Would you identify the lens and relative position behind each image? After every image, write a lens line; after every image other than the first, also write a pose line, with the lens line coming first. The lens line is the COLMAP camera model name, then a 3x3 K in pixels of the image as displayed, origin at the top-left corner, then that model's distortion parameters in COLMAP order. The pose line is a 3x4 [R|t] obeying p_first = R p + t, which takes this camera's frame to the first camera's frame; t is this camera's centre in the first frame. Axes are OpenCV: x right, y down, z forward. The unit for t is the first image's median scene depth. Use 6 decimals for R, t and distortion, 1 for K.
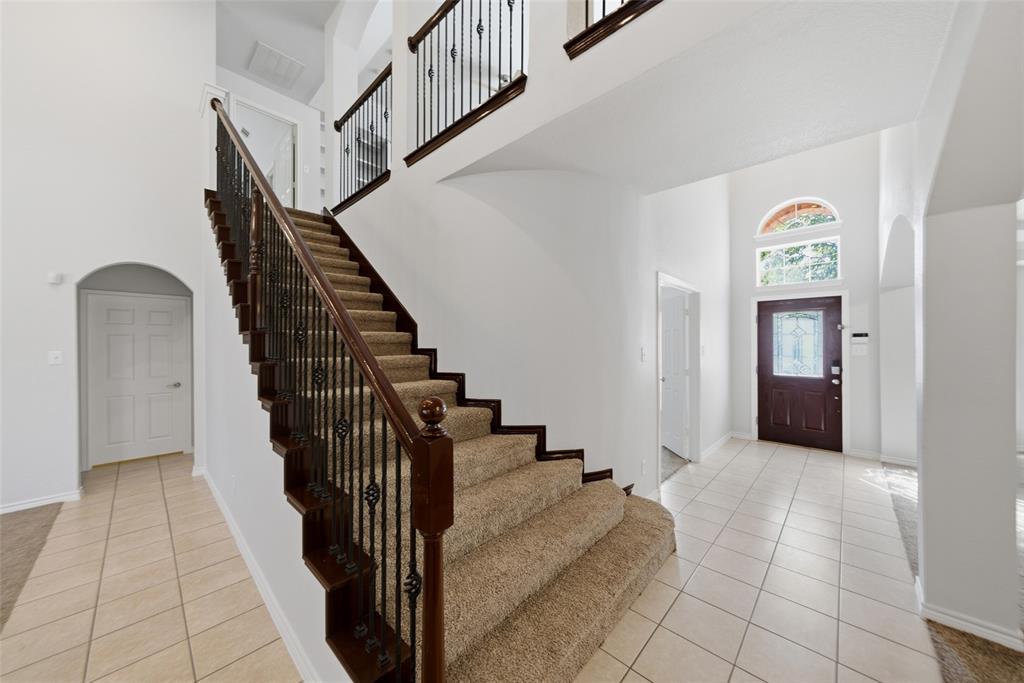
lens RADIAL K [[352.3, 0, 509.4], [0, 352.3, 344.3], [0, 0, 1]] dist [0.001993, 0.000511]
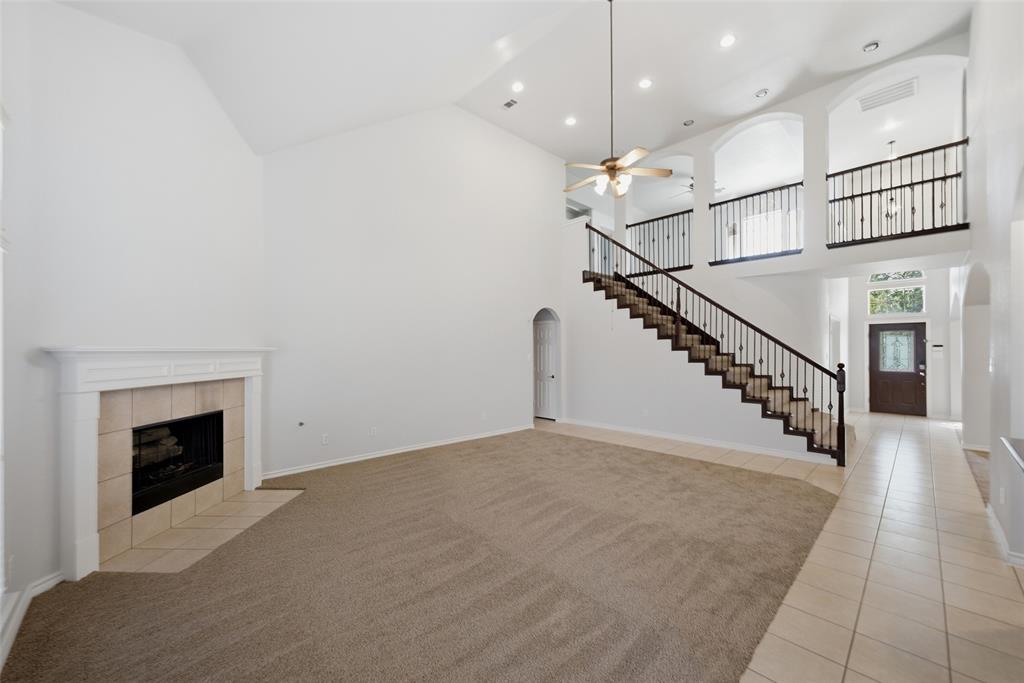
lens RADIAL K [[392.5, 0, 510.6], [0, 392.5, 349.0], [0, 0, 1]] dist [0.004710, 0.000418]
pose [[0.995974, -0.000465, -0.089646, -0.826287], [0.000170, 0.999995, -0.003292, -0.005172], [0.089647, 0.003264, 0.995968, -1.010429]]
